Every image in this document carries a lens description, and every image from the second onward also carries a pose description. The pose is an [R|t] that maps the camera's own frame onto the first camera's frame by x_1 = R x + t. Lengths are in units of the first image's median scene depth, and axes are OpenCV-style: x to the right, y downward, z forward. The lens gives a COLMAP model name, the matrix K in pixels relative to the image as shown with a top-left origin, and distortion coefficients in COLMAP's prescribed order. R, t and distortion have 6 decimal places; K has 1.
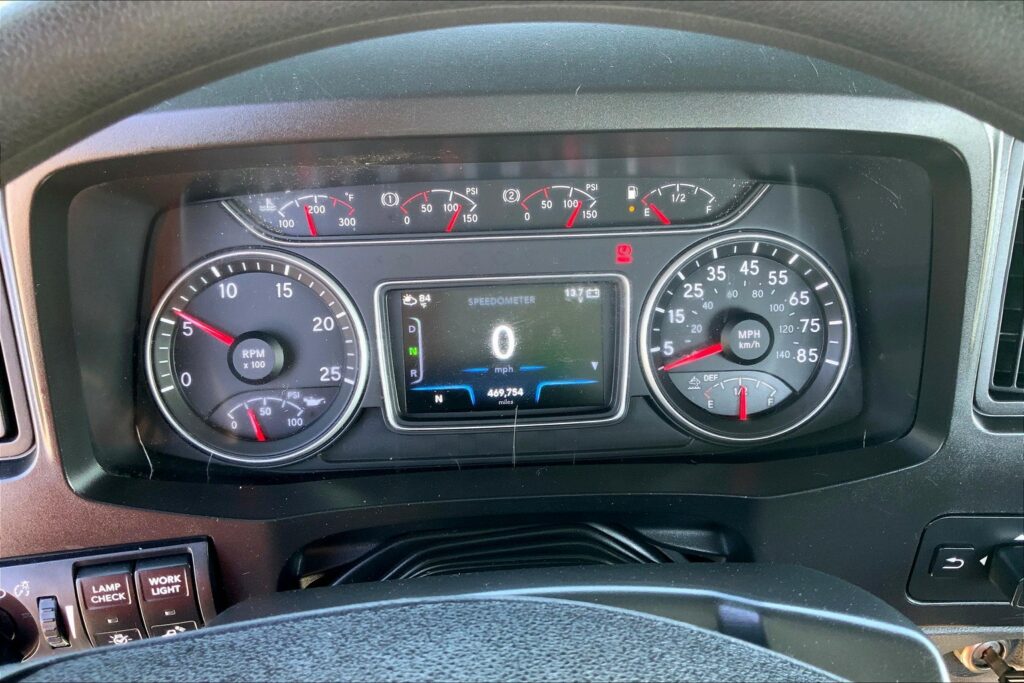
lens RADIAL K [[854.3, 0, 482.2], [0, 854.3, 337.8], [0, 0, 1]] dist [0.074398, -0.159228]
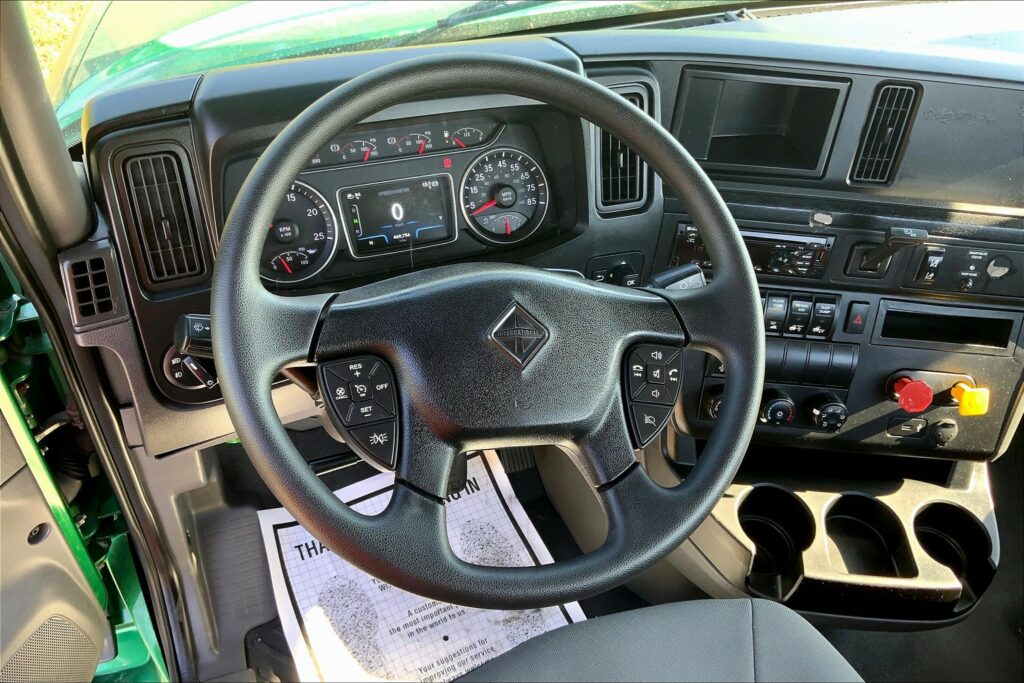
lens RADIAL K [[854.3, 0, 504.7], [0, 854.3, 340.3], [0, 0, 1]] dist [0.074398, -0.159228]
pose [[0.936307, -0.166364, 0.309277, -0.436901], [0.140707, 0.984610, 0.103657, 0.136476], [-0.321762, -0.053537, 0.945306, -1.101342]]
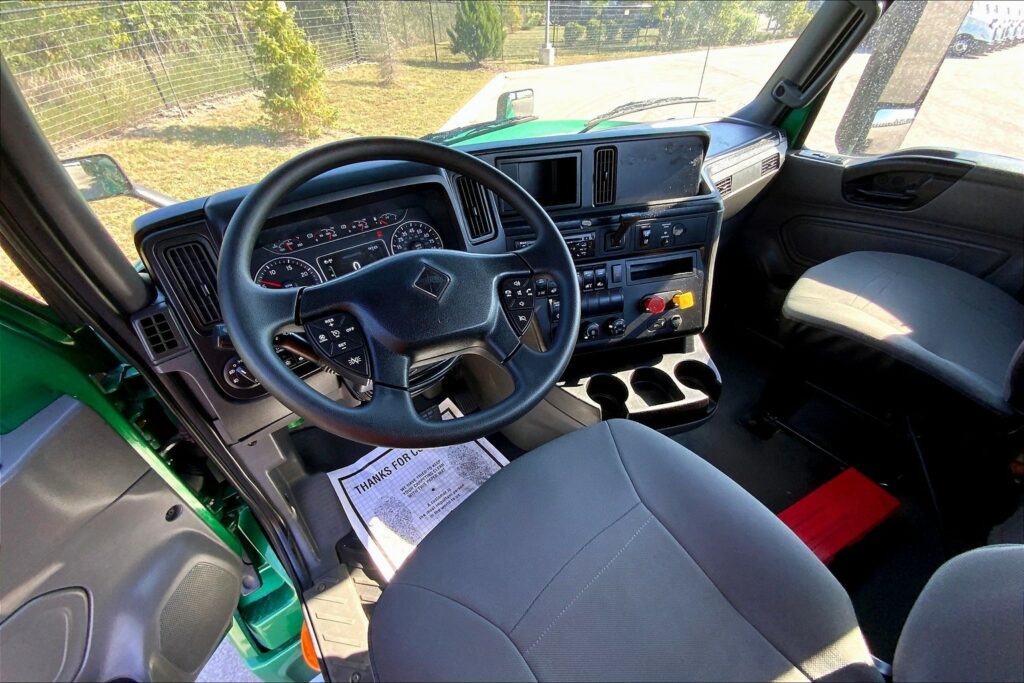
lens RADIAL K [[414.6, 0, 509.2], [0, 414.6, 344.2], [0, 0, 1]] dist [0.004919, -0.000626]
pose [[0.818710, -0.360179, 0.447197, -0.358544], [0.376396, 0.924780, 0.055742, 0.462386], [-0.433636, 0.122687, 0.892697, -0.823659]]
